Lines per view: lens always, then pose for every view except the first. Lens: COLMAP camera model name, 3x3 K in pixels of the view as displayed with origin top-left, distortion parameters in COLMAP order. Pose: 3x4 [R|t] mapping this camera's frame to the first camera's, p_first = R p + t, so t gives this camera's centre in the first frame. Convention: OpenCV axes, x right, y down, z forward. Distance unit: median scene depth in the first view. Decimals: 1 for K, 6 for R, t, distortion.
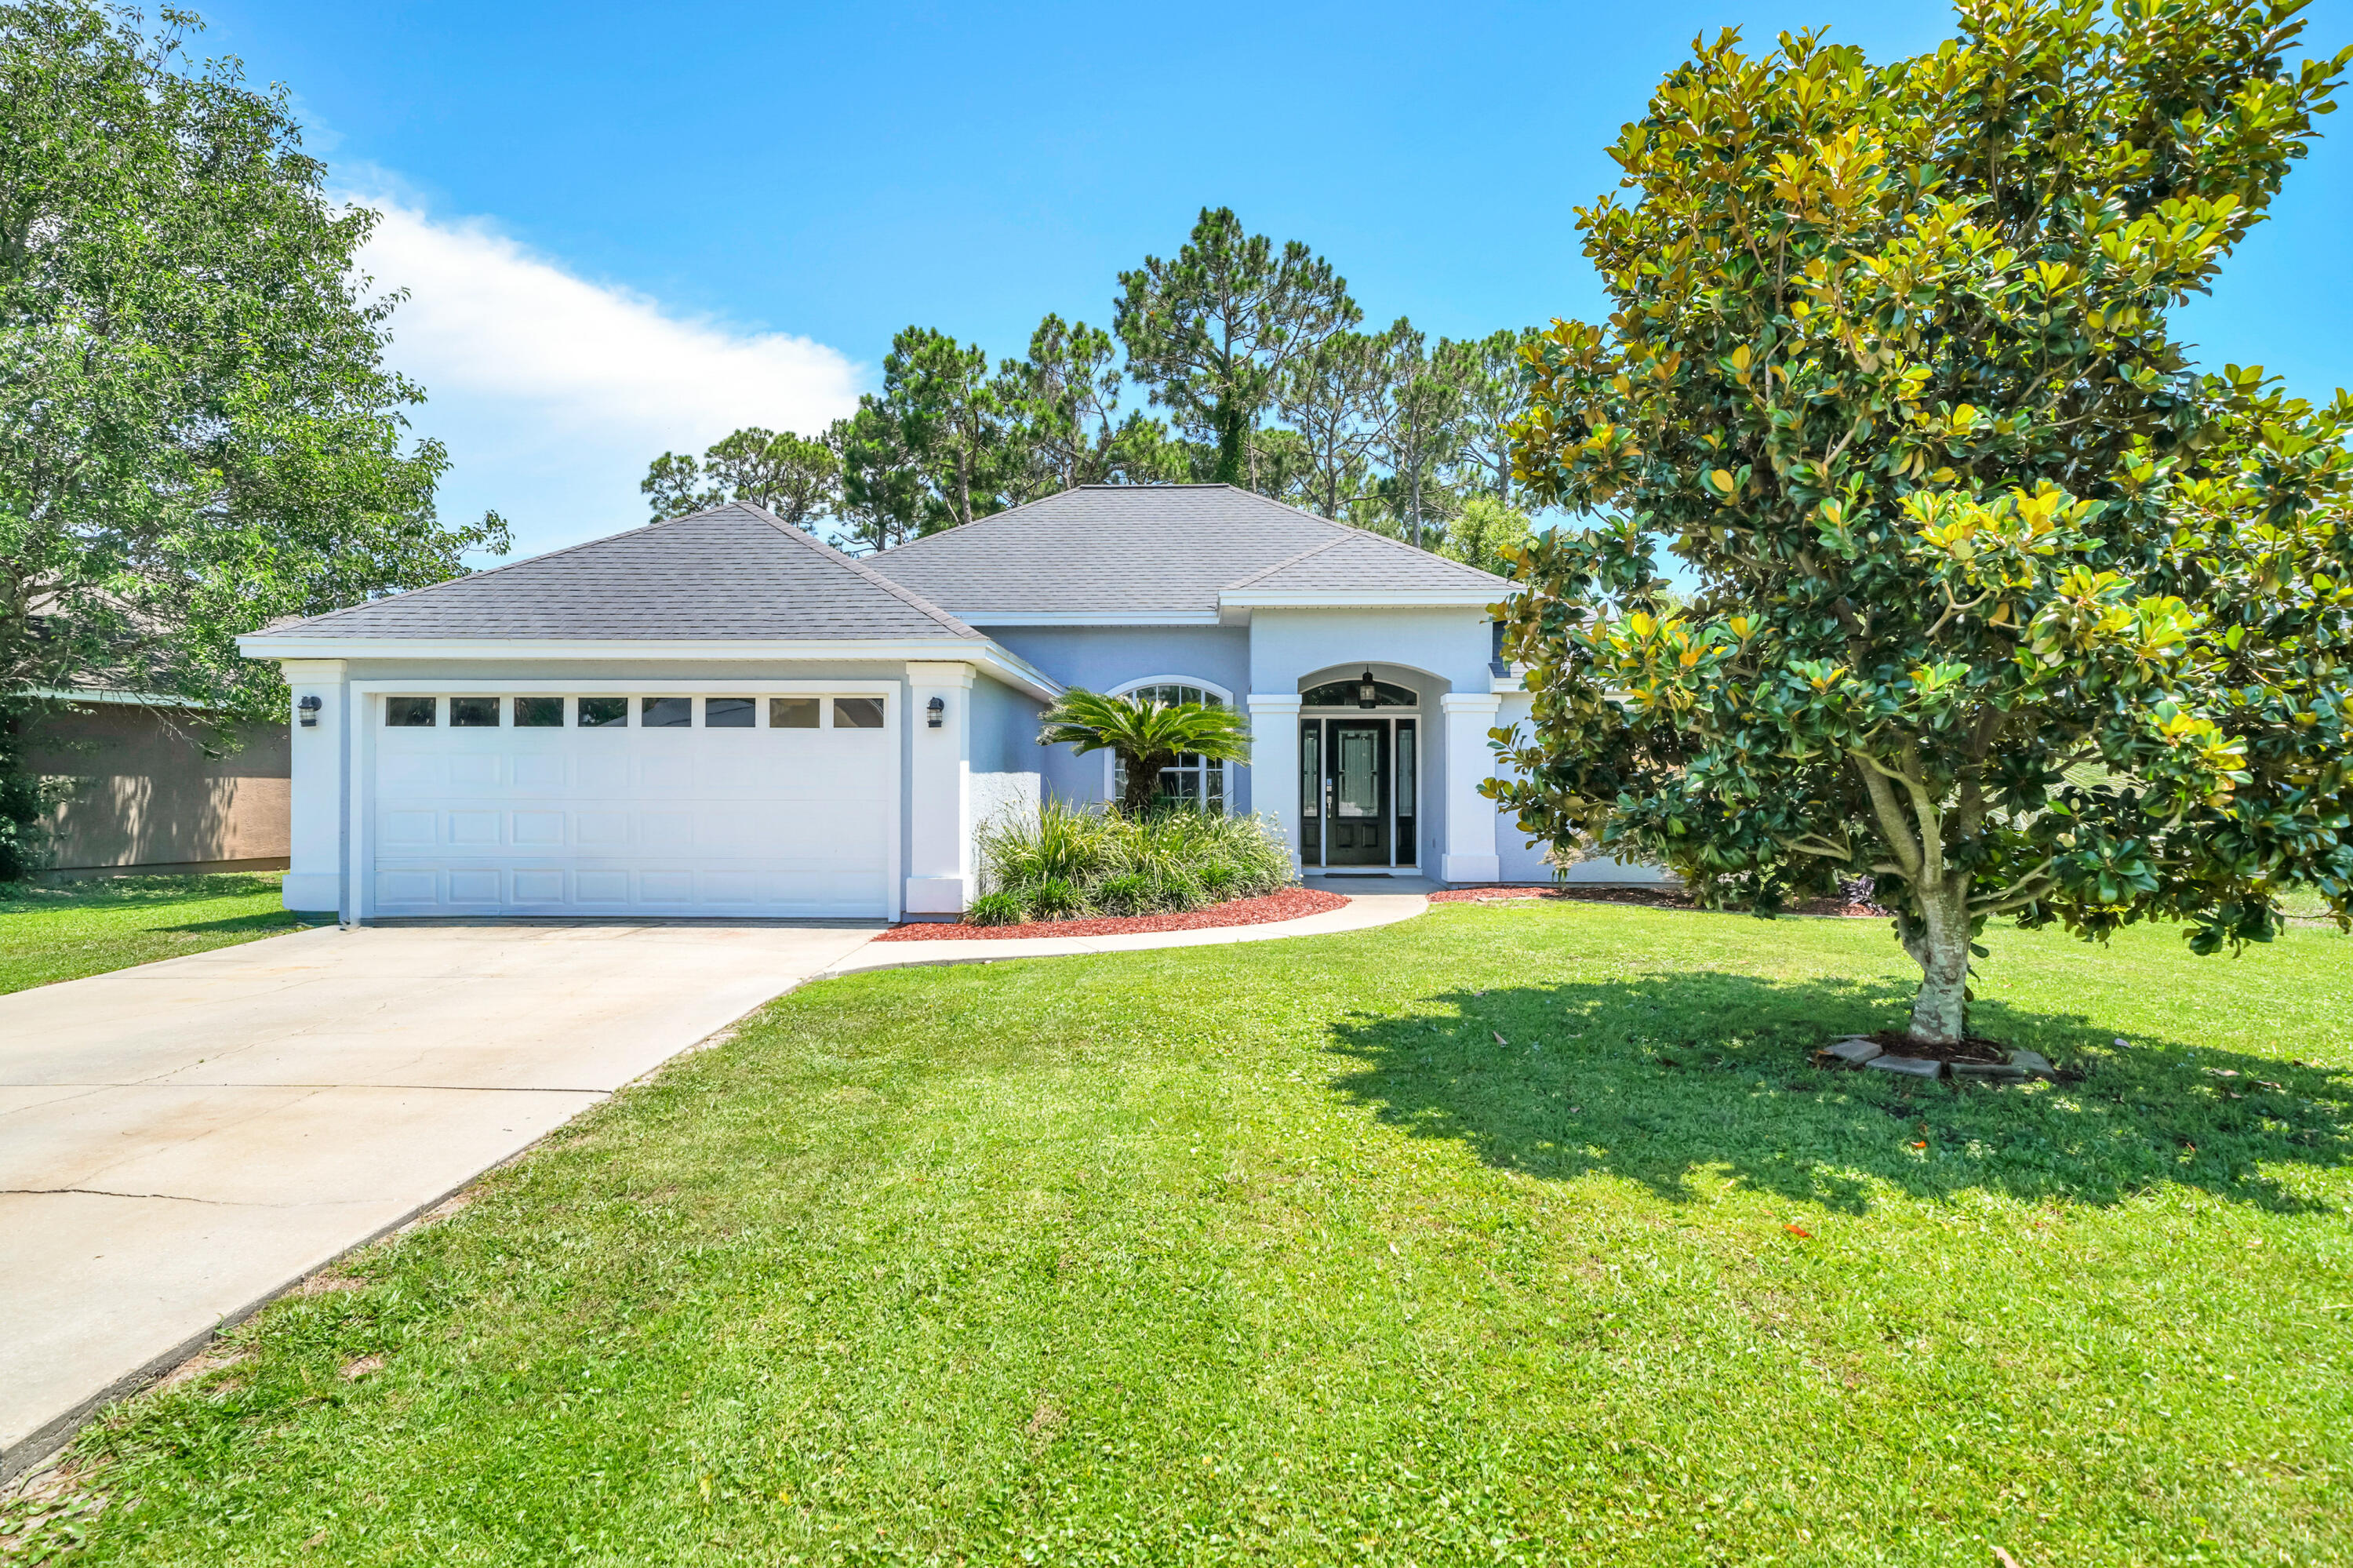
lens RADIAL K [[1416.0, 0, 1139.8], [0, 1416.0, 767.3], [0, 0, 1]] dist [0.005775, 0.000471]
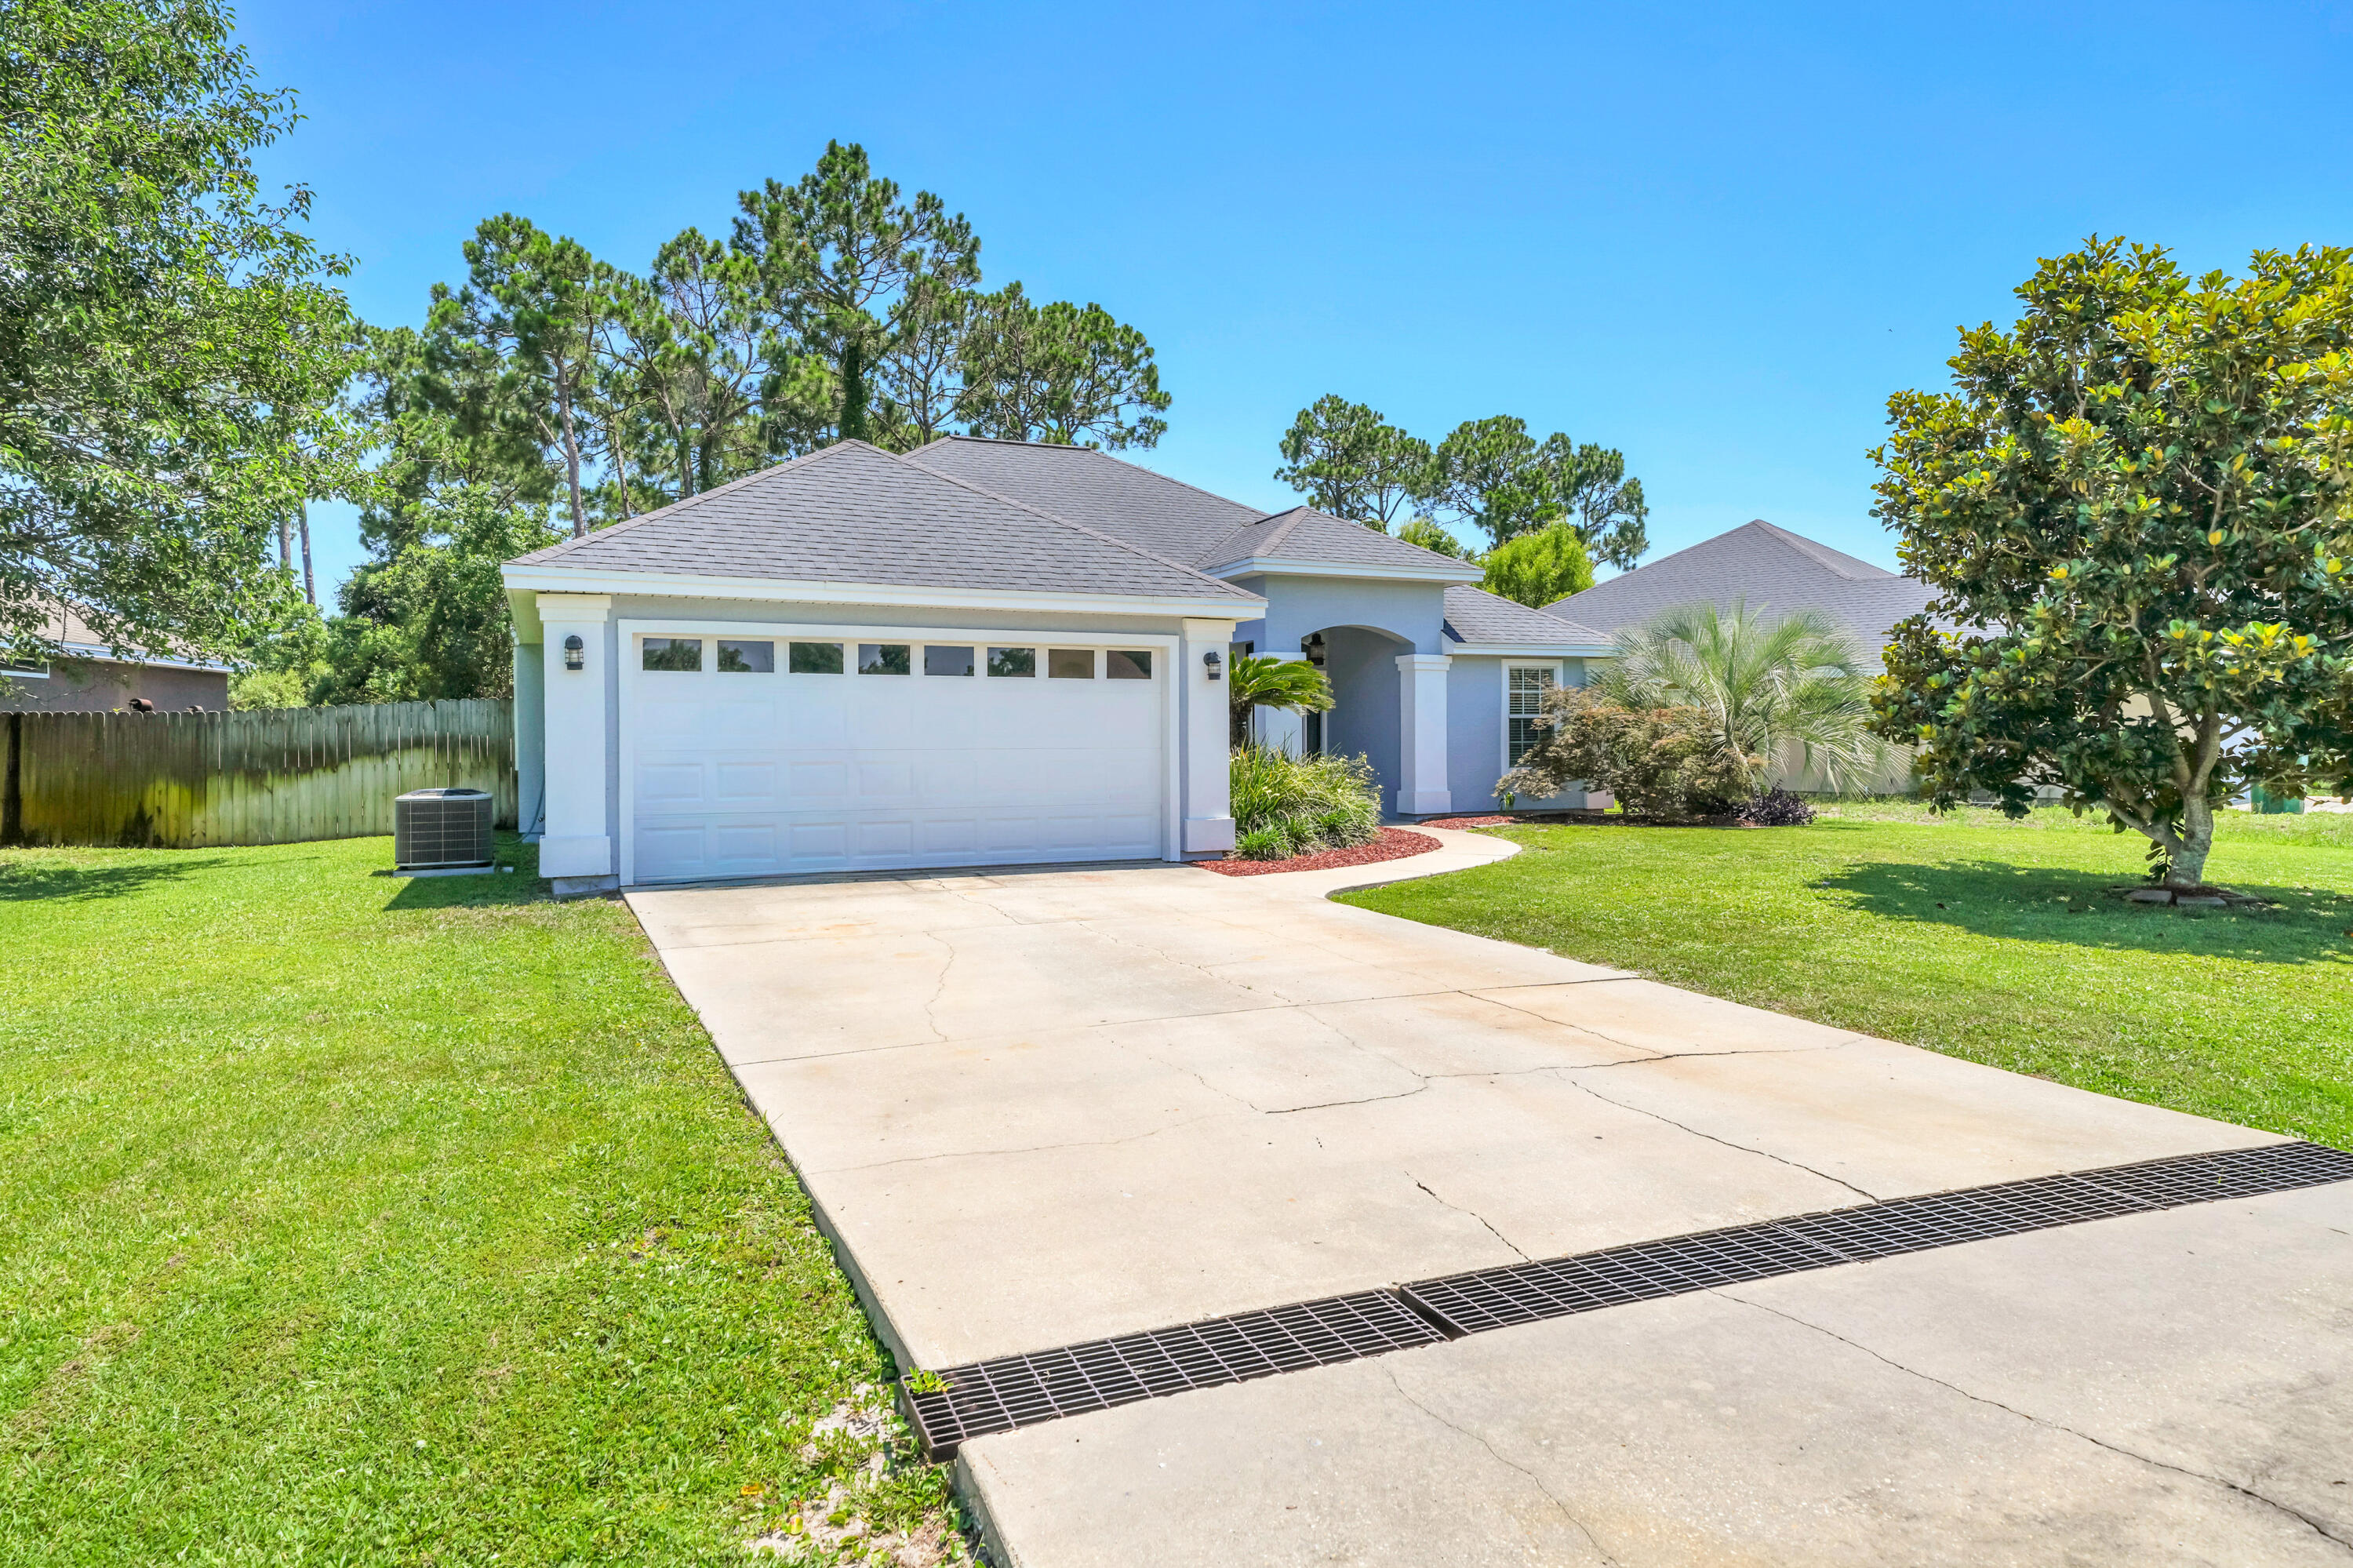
lens RADIAL K [[1416.0, 0, 1139.8], [0, 1416.0, 767.3], [0, 0, 1]] dist [0.005775, 0.000471]
pose [[0.886210, -0.017547, 0.462951, -0.469023], [-0.000573, 0.999240, 0.038971, -0.002379], [-0.463283, -0.034801, 0.885527, 0.042576]]
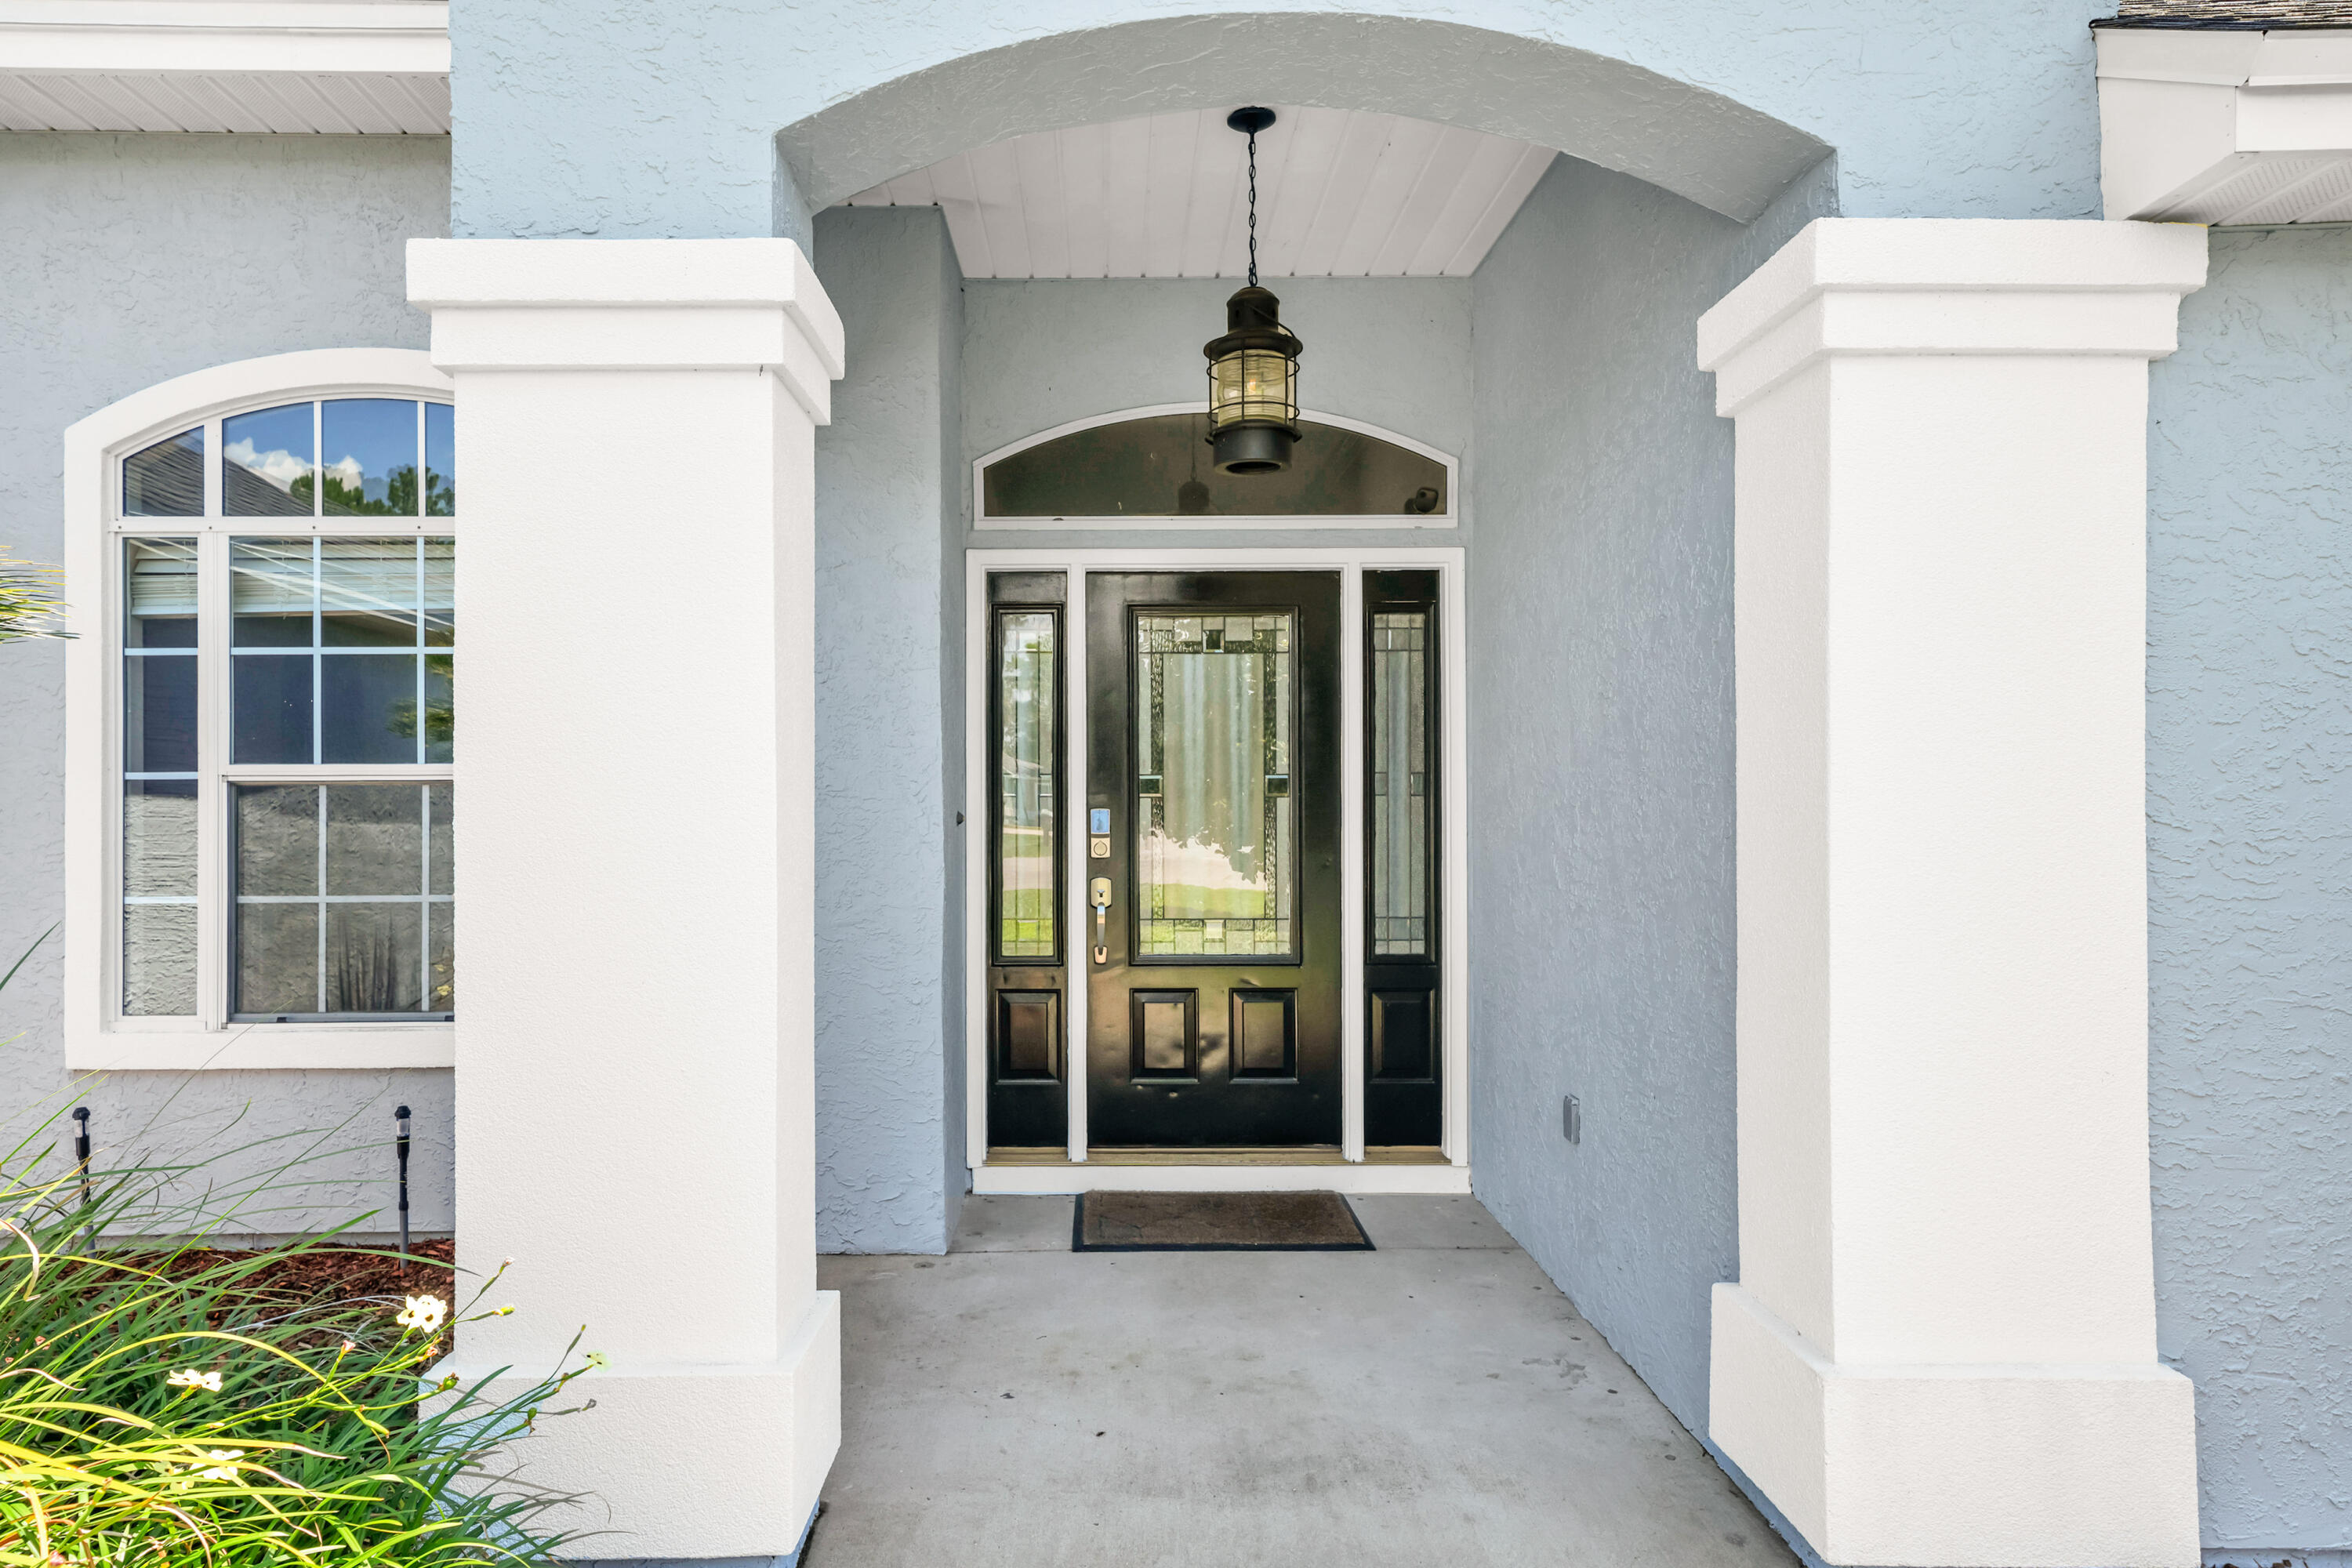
lens RADIAL K [[1429.6, 0, 1176.0], [0, 1429.6, 784.0], [0, 0, 1]] dist [0.057743, 0.000299]
pose [[0.995432, -0.003600, 0.095406, 0.123019], [0.003817, 0.999991, -0.002092, 0.004604], [-0.095397, 0.002447, 0.995436, 0.748652]]
